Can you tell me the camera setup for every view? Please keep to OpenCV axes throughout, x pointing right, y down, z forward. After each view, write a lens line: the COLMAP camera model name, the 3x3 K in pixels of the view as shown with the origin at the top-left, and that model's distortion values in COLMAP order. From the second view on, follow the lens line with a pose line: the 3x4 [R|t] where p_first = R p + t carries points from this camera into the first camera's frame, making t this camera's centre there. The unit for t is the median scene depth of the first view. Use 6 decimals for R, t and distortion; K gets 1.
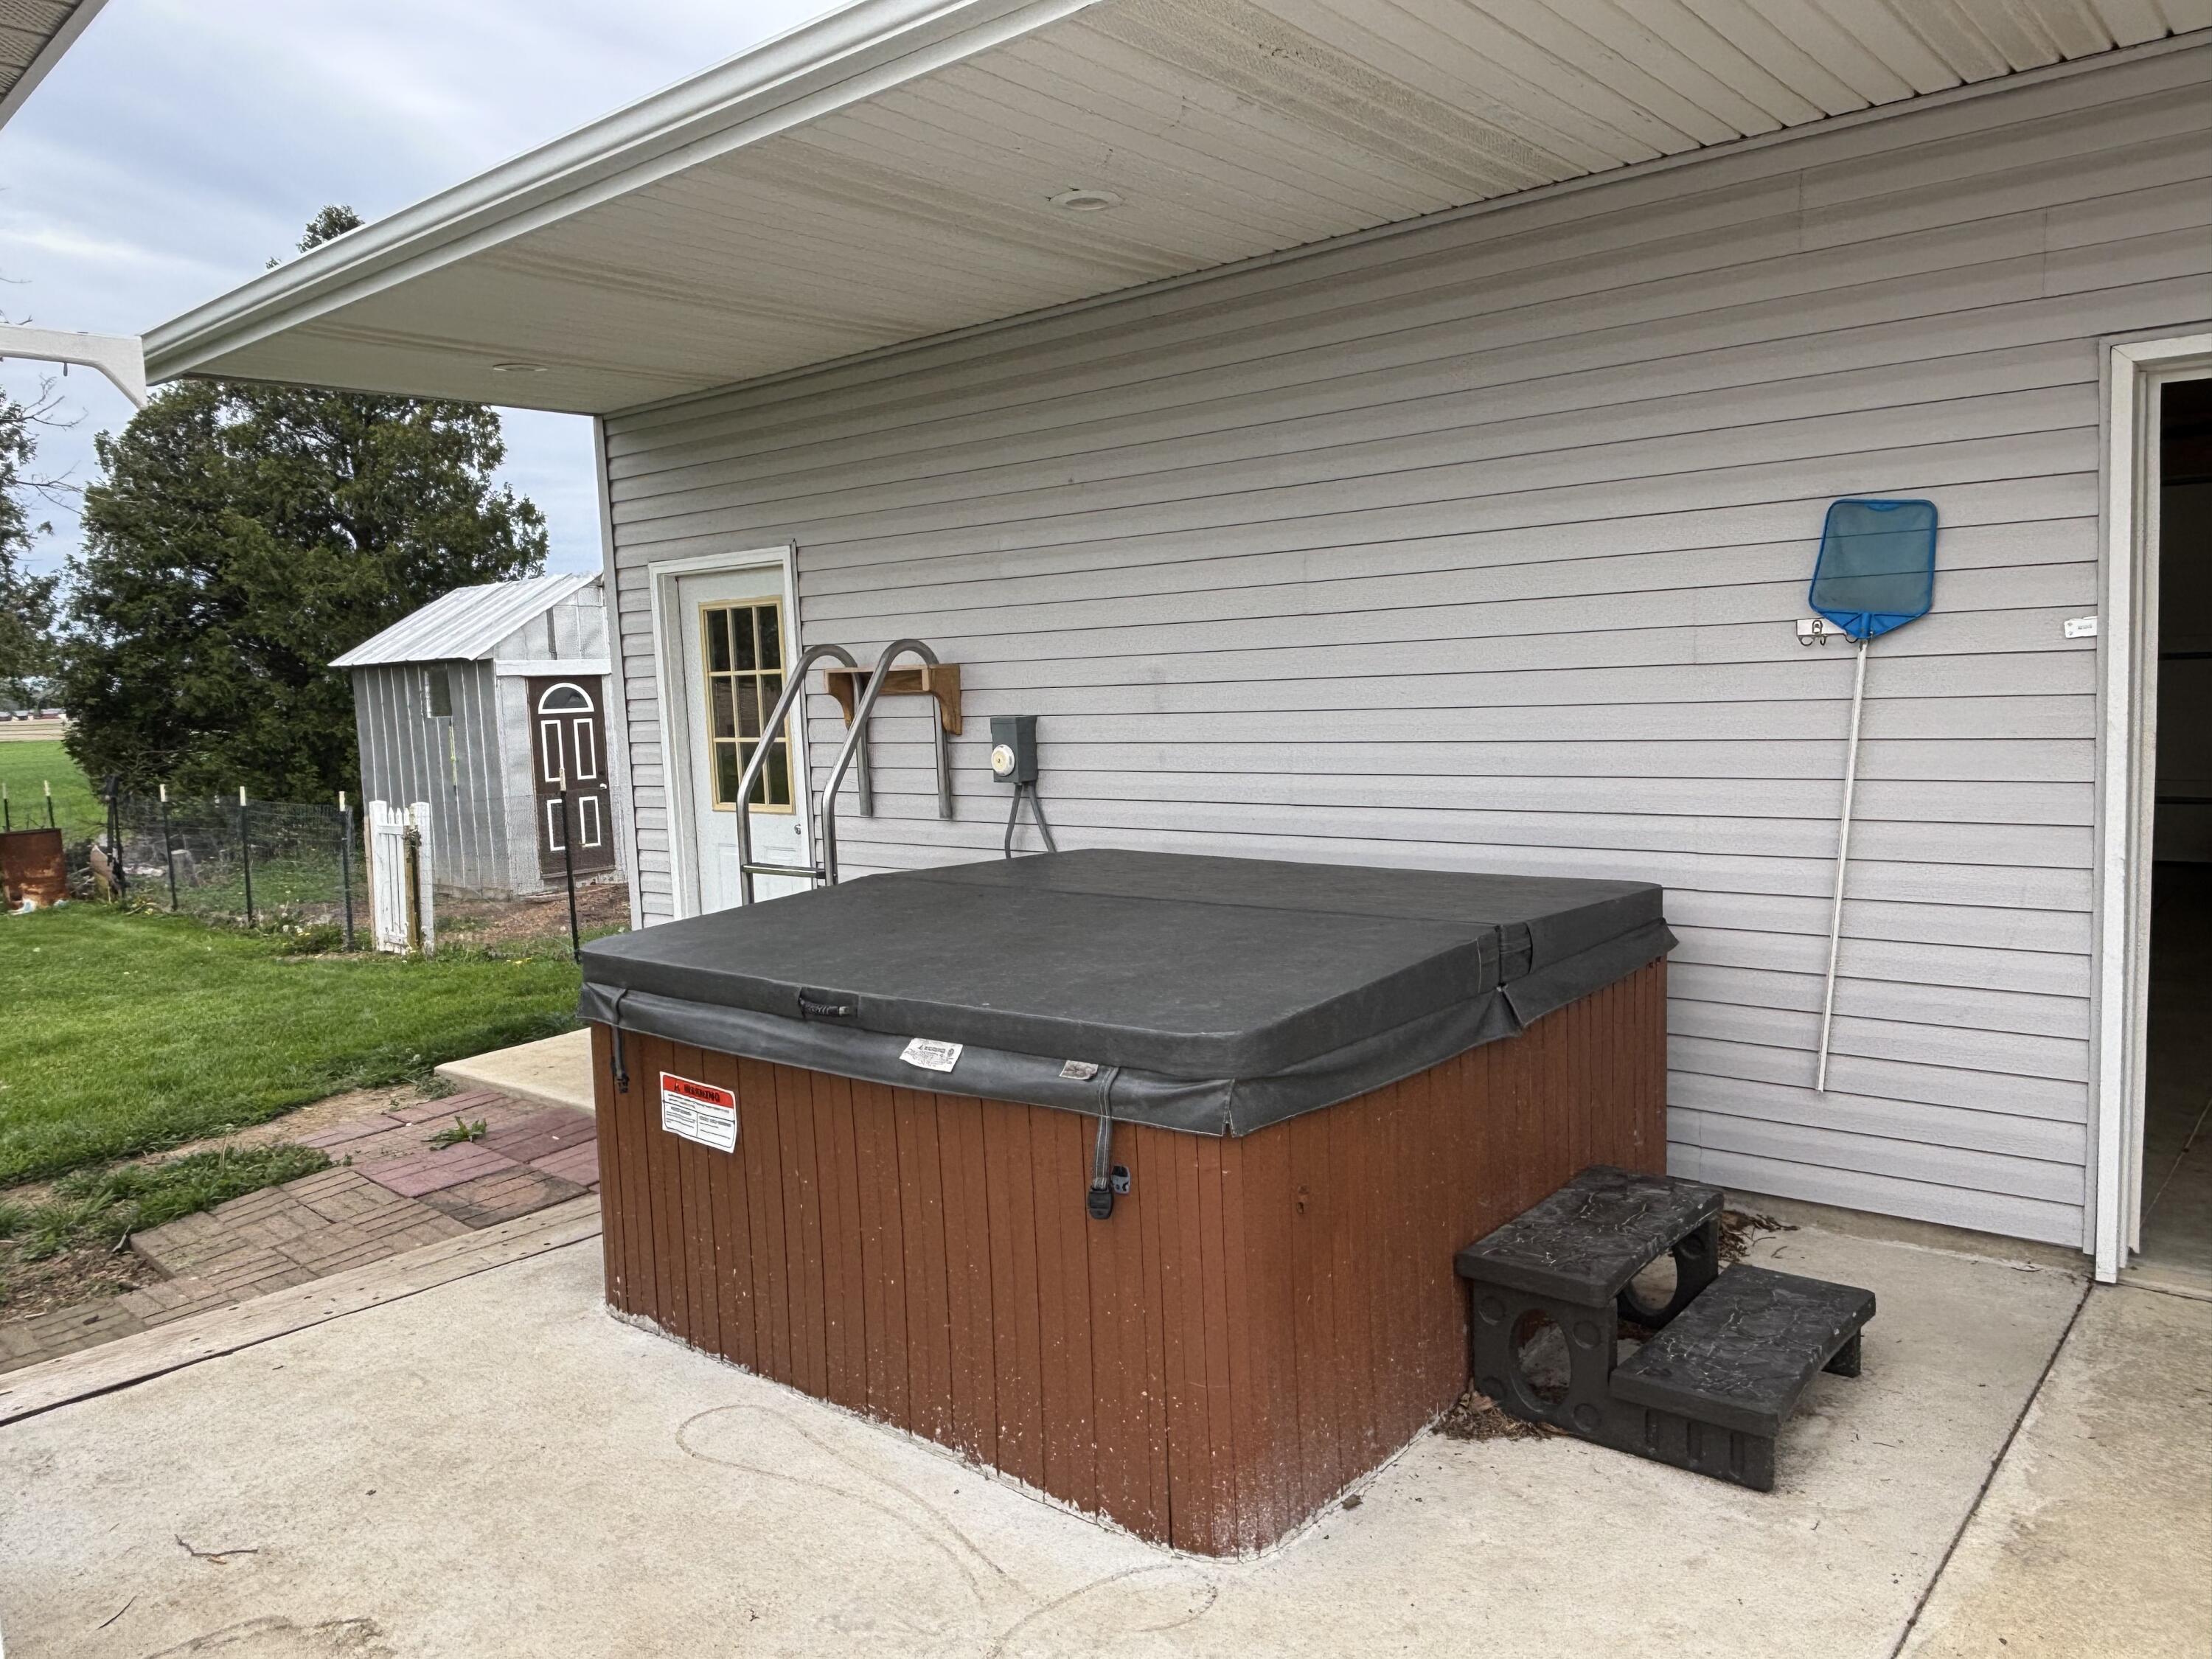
lens RADIAL K [[1559.9, 0, 1052.0], [0, 1559.9, 822.7], [0, 0, 1]] dist [-0.001072, -0.001495]
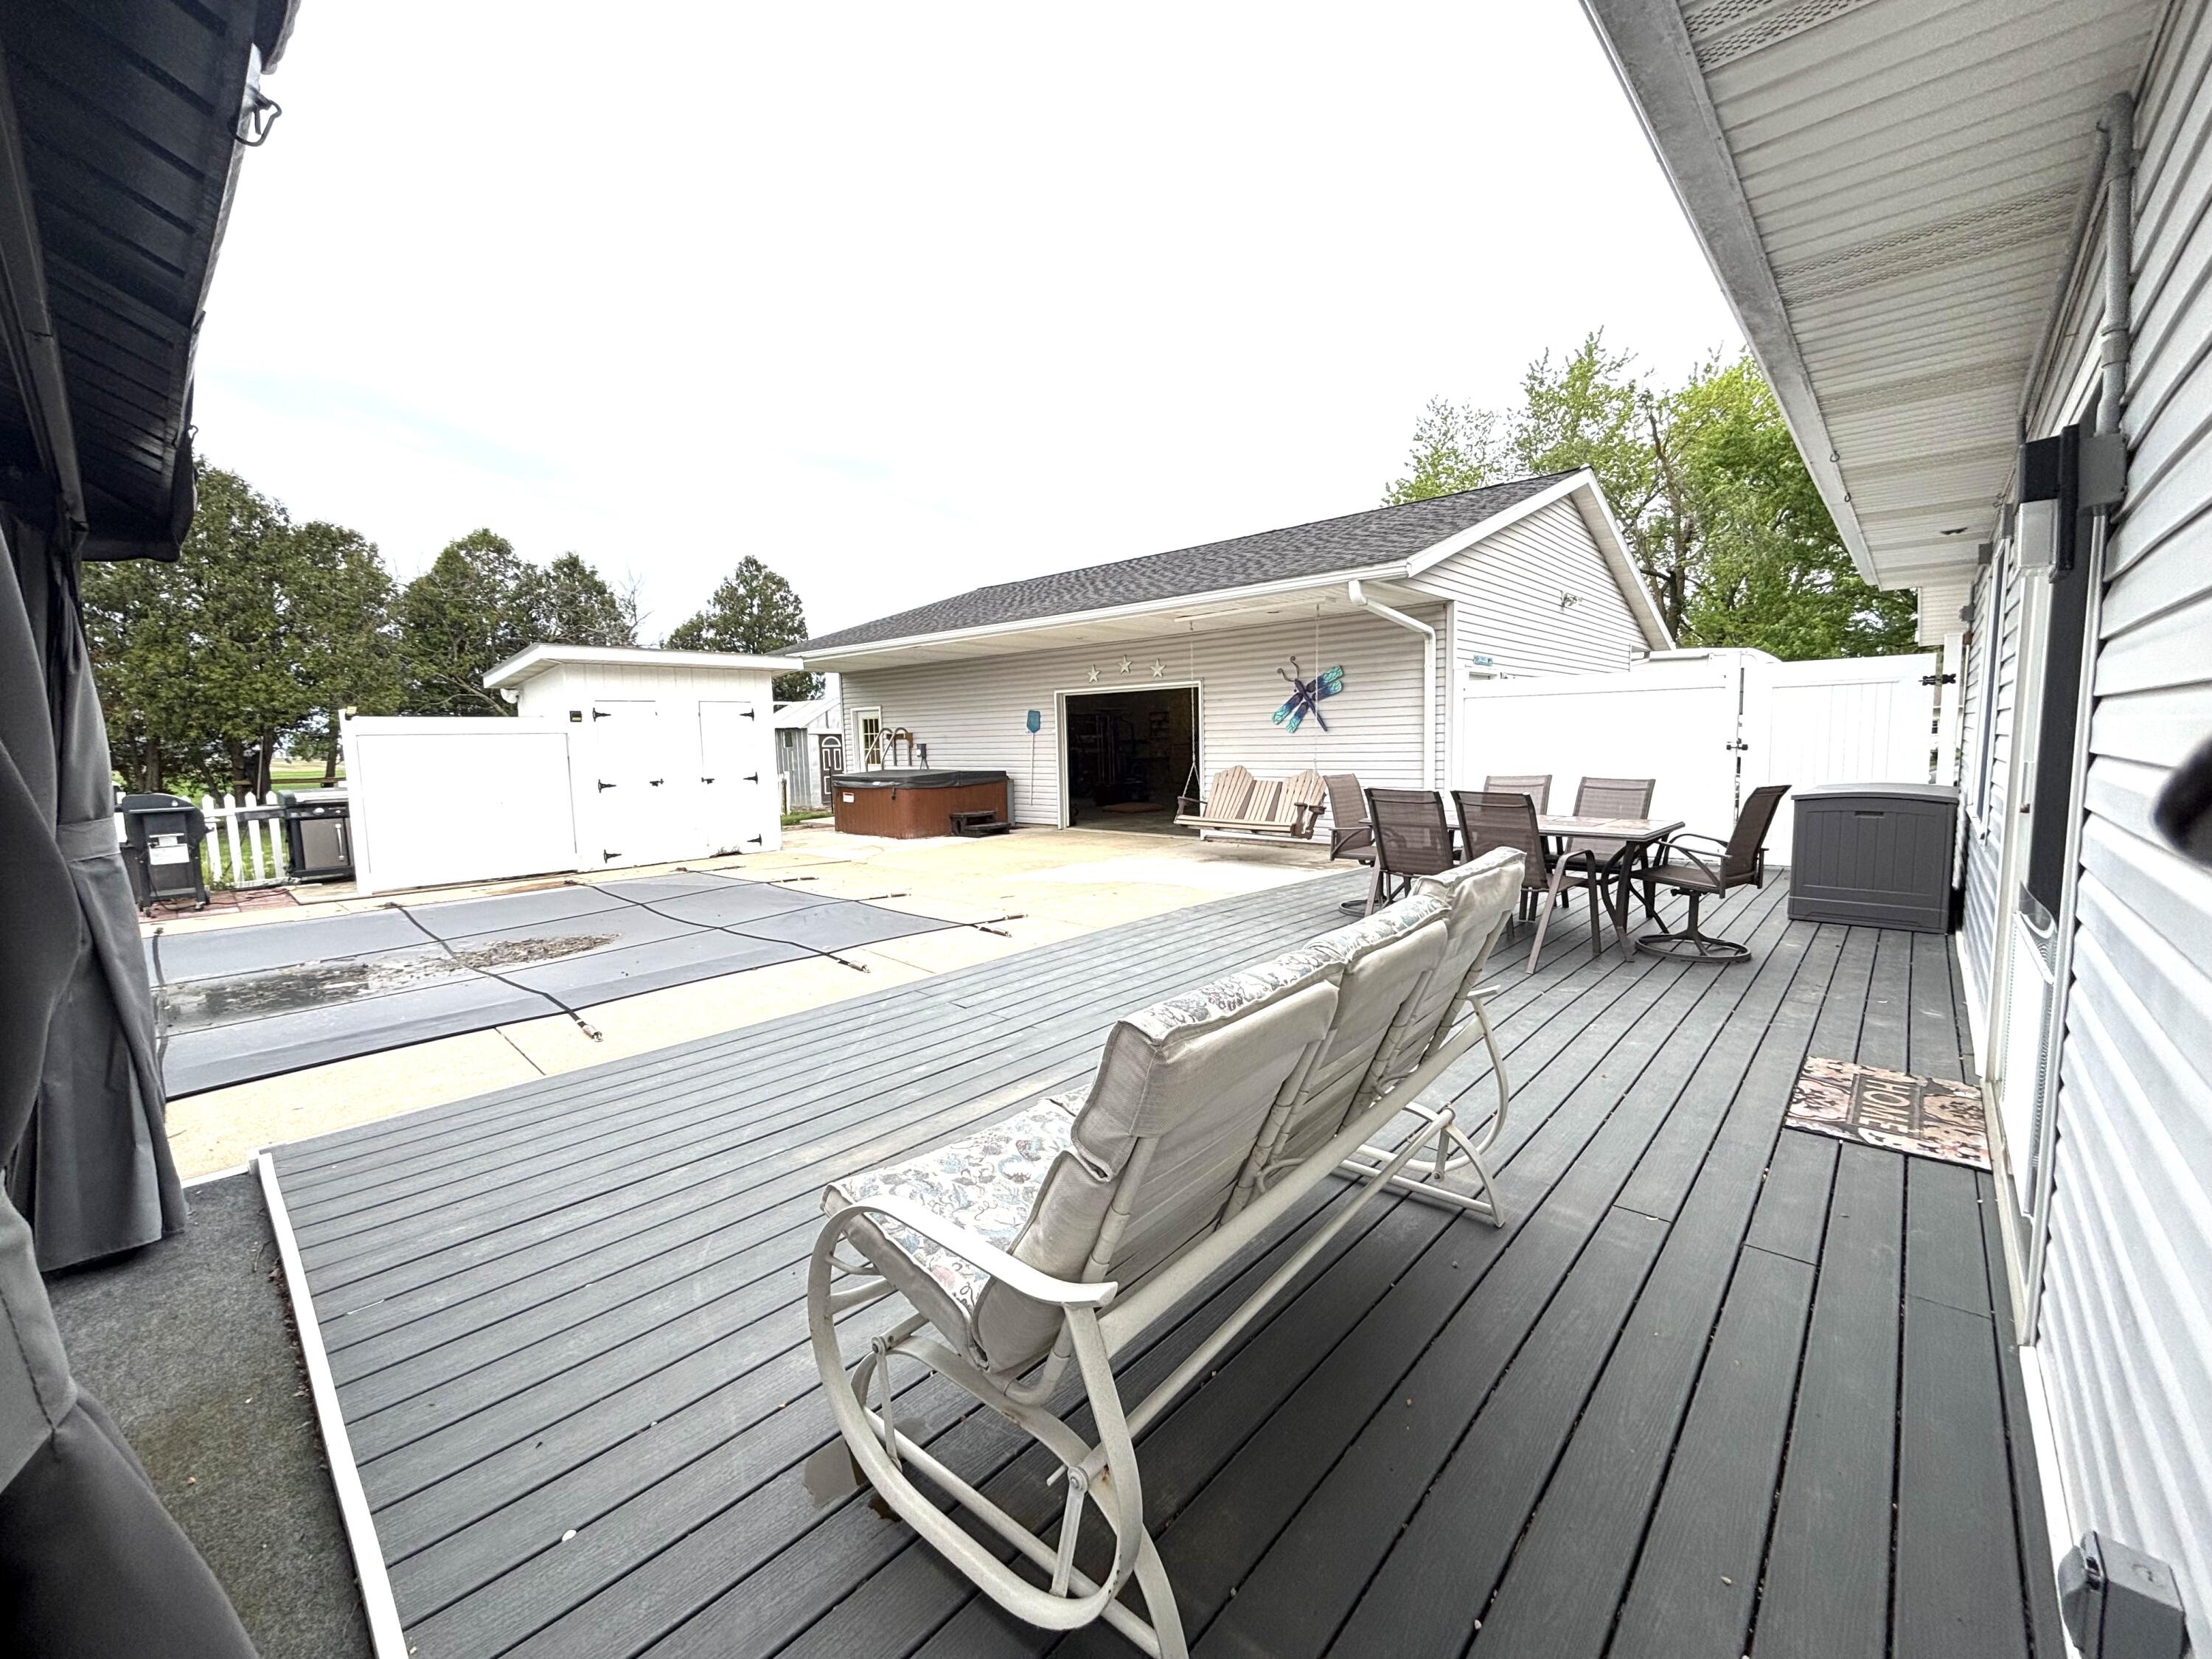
lens RADIAL K [[877.5, 0, 1106.0], [0, 877.5, 829.5], [0, 0, 1]] dist [-0.001433, -0.000114]
pose [[0.999733, 0.023067, 0.001529, 0.490203], [-0.023076, 0.999716, 0.005999, 0.151395], [-0.001390, -0.006033, 0.999981, -1.554281]]
